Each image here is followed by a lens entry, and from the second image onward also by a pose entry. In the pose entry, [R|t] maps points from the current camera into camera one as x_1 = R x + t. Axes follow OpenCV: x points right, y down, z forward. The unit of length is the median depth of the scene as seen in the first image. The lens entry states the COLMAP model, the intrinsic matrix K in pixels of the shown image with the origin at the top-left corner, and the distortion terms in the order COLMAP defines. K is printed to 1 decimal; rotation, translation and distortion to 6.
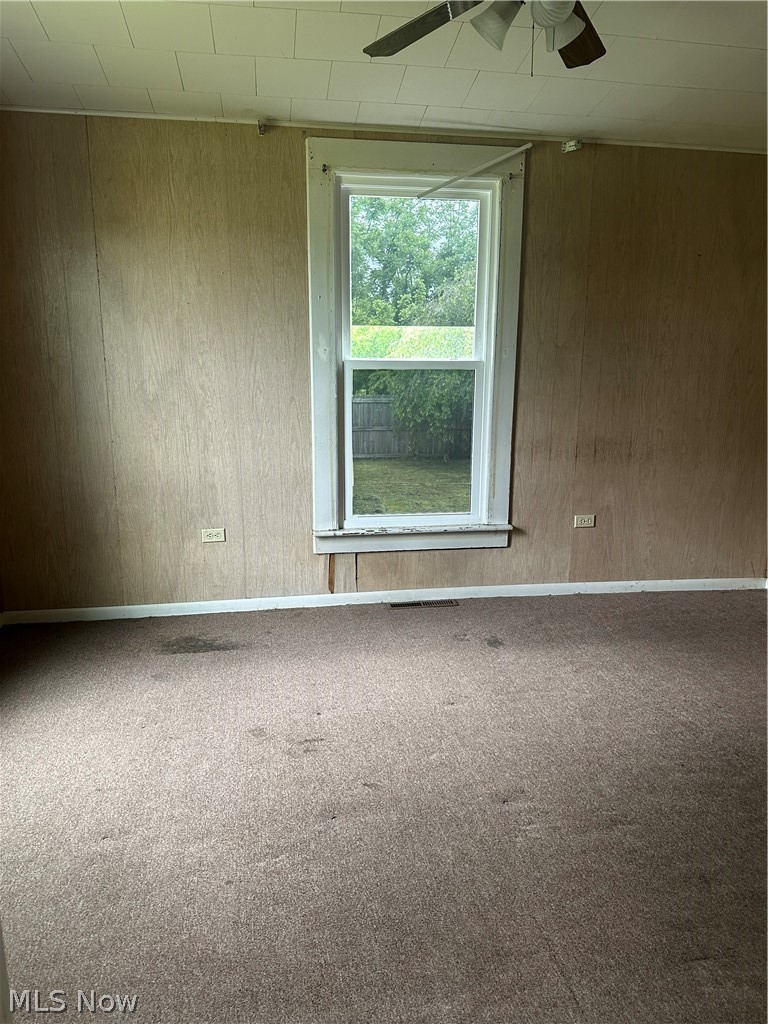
lens RADIAL K [[728.6, 0, 384.0], [0, 728.6, 512.0], [0, 0, 1]] dist [0.124033, -0.210731]
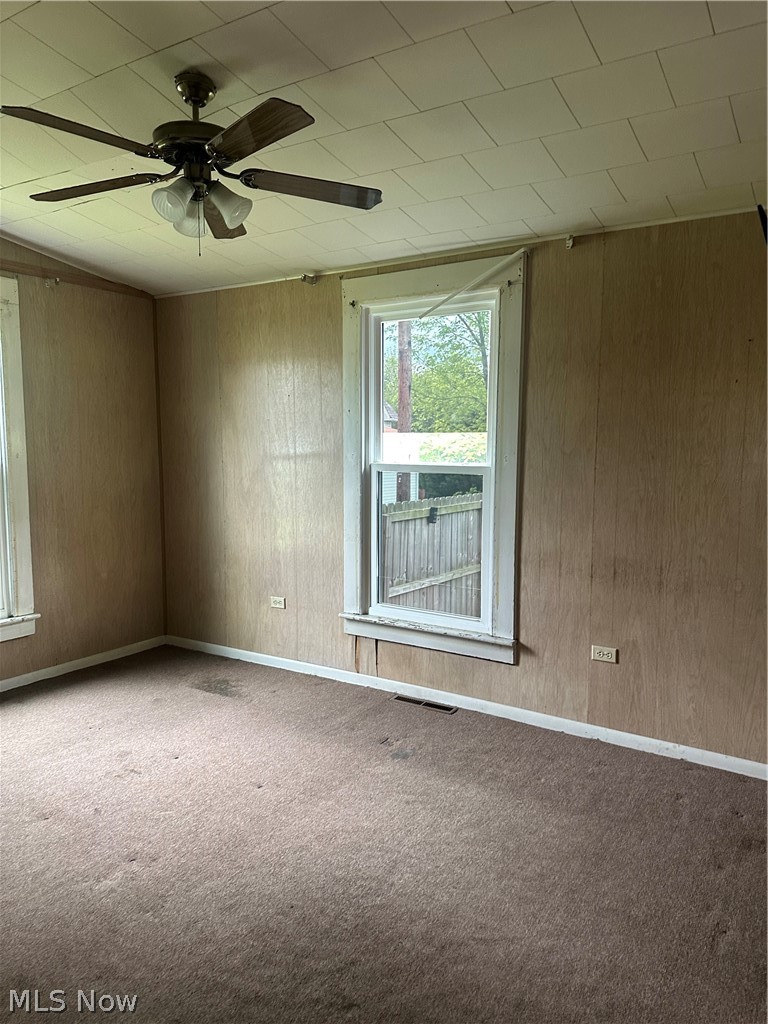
lens RADIAL K [[728.6, 0, 384.0], [0, 728.6, 512.0], [0, 0, 1]] dist [0.124033, -0.210731]
pose [[0.735913, 0.067128, -0.673740, 0.685724], [-0.126413, 0.991198, -0.039320, -0.089292], [0.665171, 0.114105, 0.737921, 0.193833]]
